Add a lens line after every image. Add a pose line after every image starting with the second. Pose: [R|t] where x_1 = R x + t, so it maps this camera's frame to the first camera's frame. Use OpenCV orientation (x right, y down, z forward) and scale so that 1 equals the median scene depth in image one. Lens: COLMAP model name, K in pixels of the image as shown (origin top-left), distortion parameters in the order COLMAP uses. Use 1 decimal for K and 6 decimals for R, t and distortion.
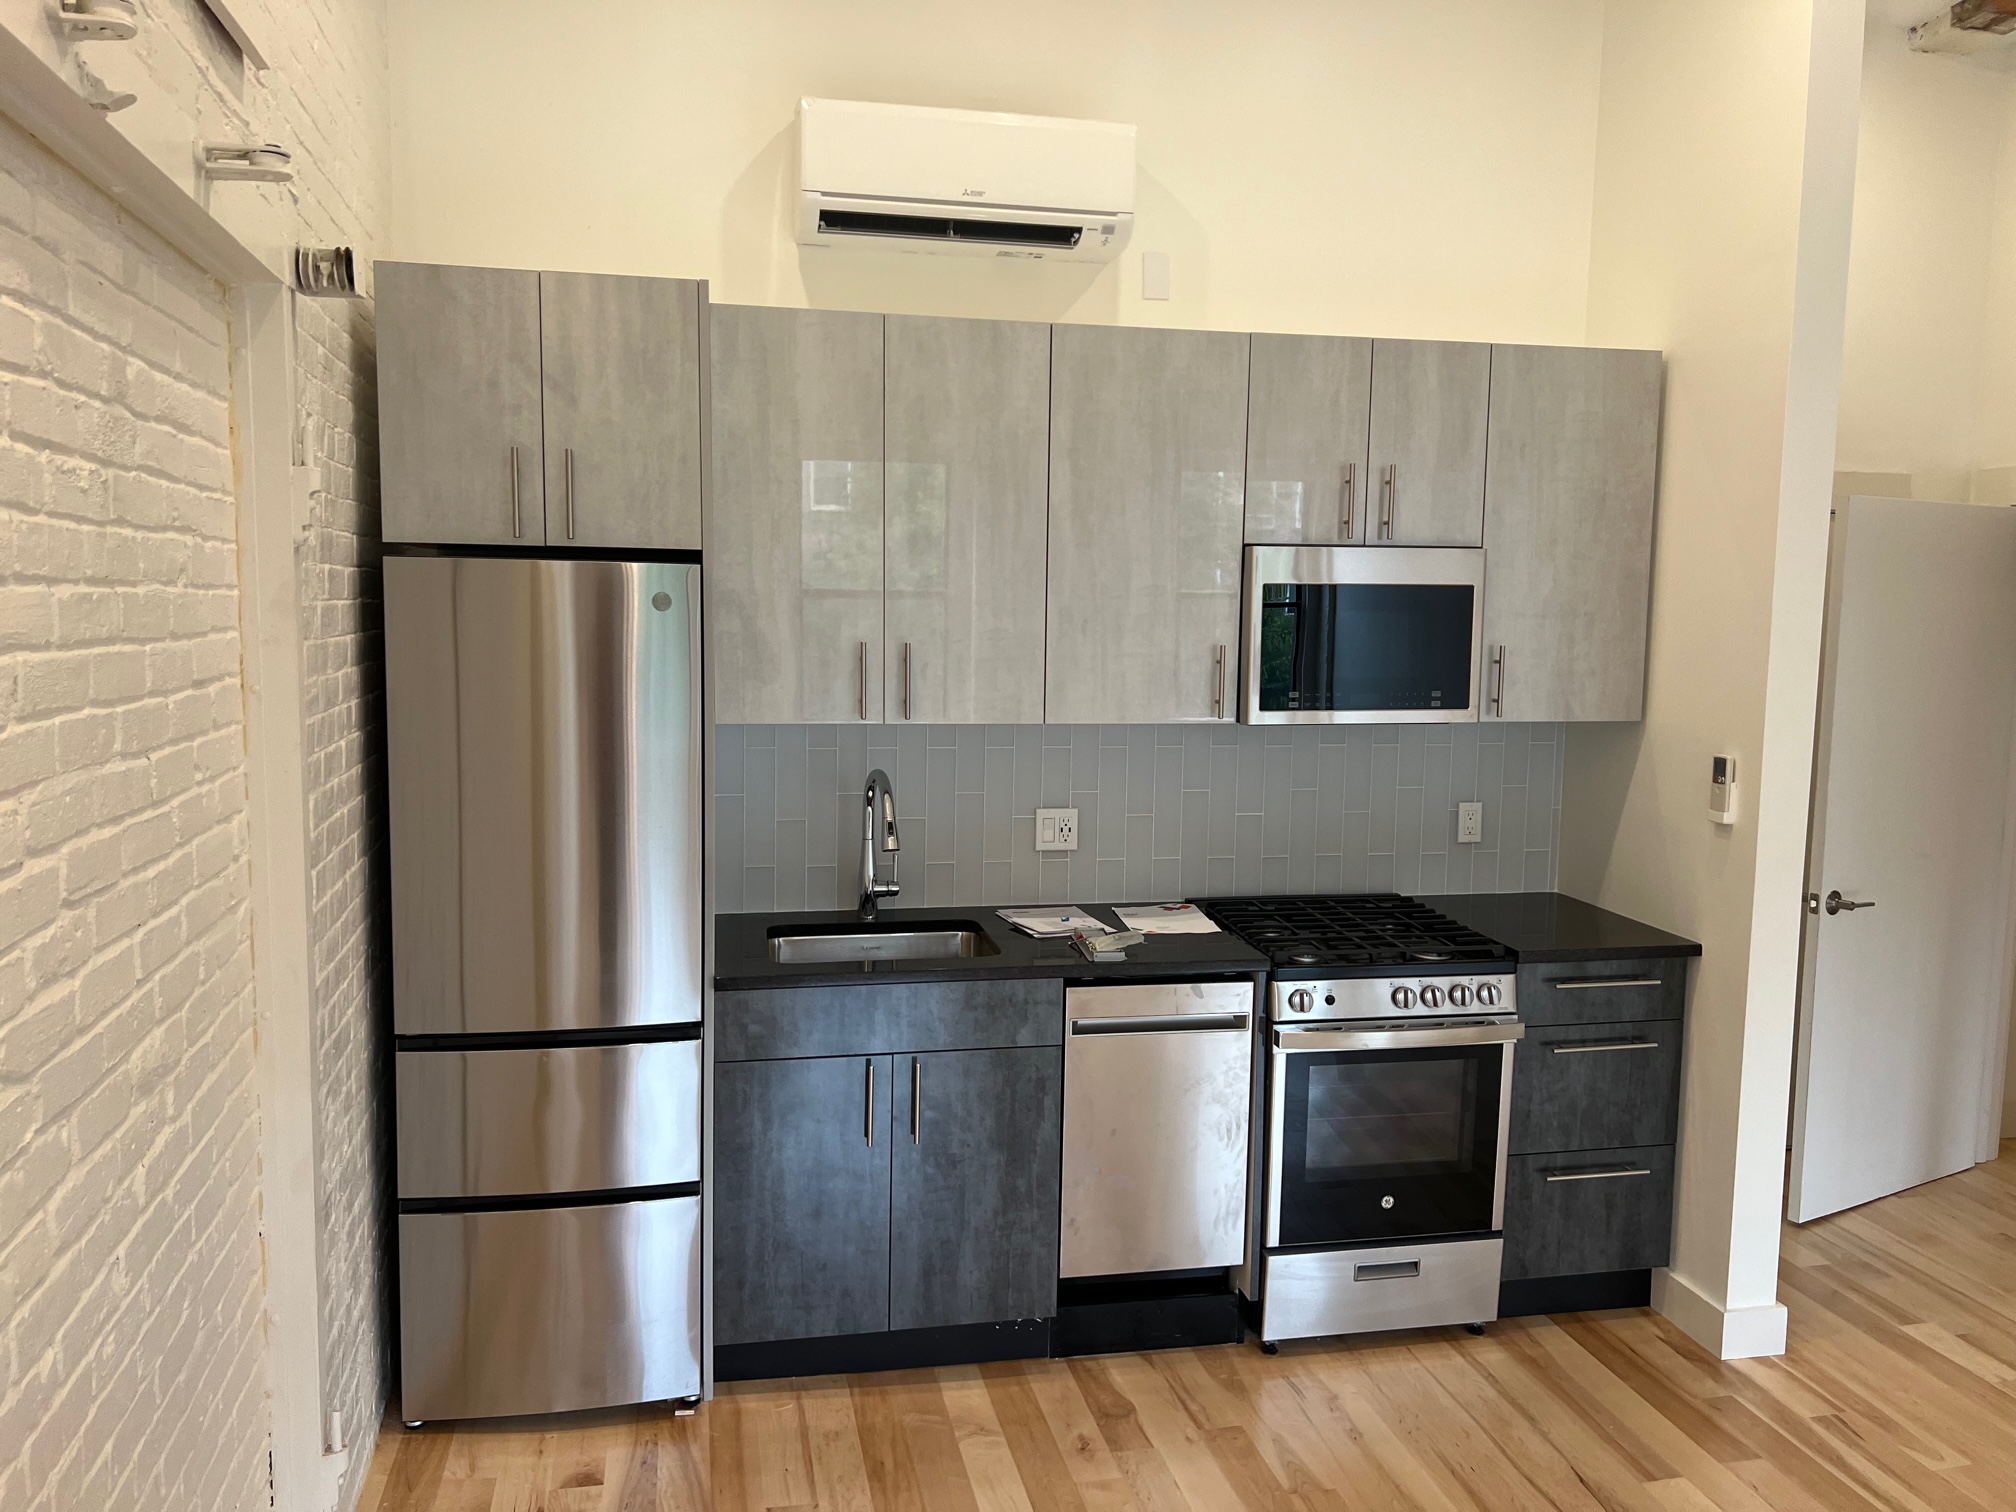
lens RADIAL K [[1497.2, 0, 1005.0], [0, 1497.2, 769.1], [0, 0, 1]] dist [0.056179, -0.077053]
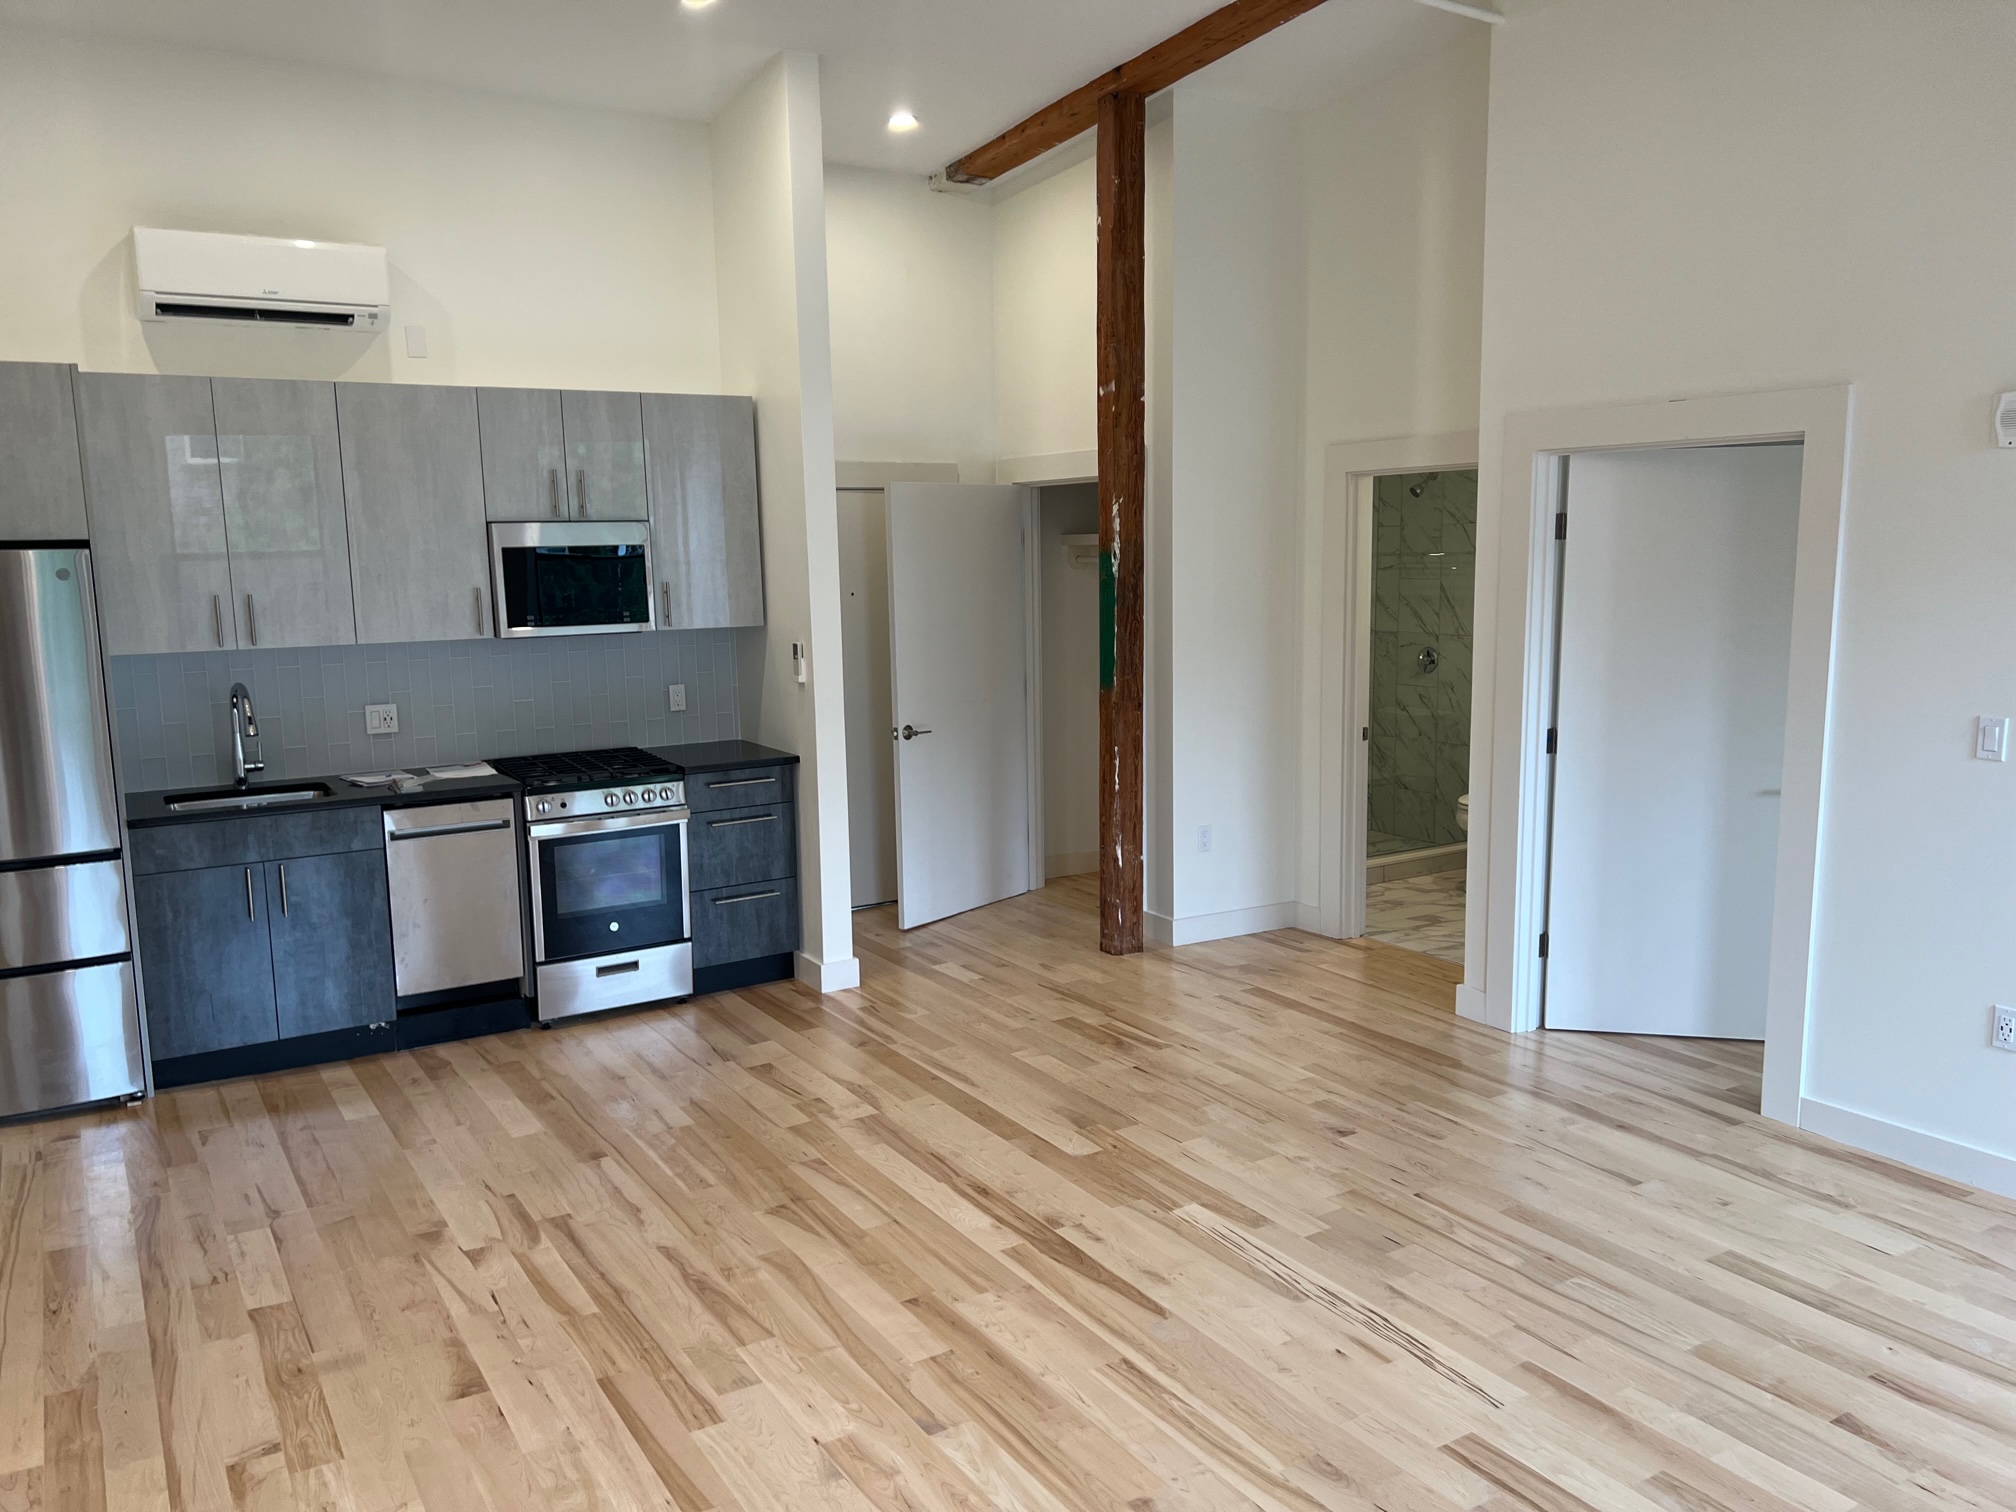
lens RADIAL K [[1497.2, 0, 1005.0], [0, 1497.2, 769.1], [0, 0, 1]] dist [0.056179, -0.077053]
pose [[0.935764, -0.085232, 0.342171, 0.107367], [0.073579, 0.996185, 0.046918, 0.072325], [-0.344864, -0.018727, 0.938466, -0.669287]]
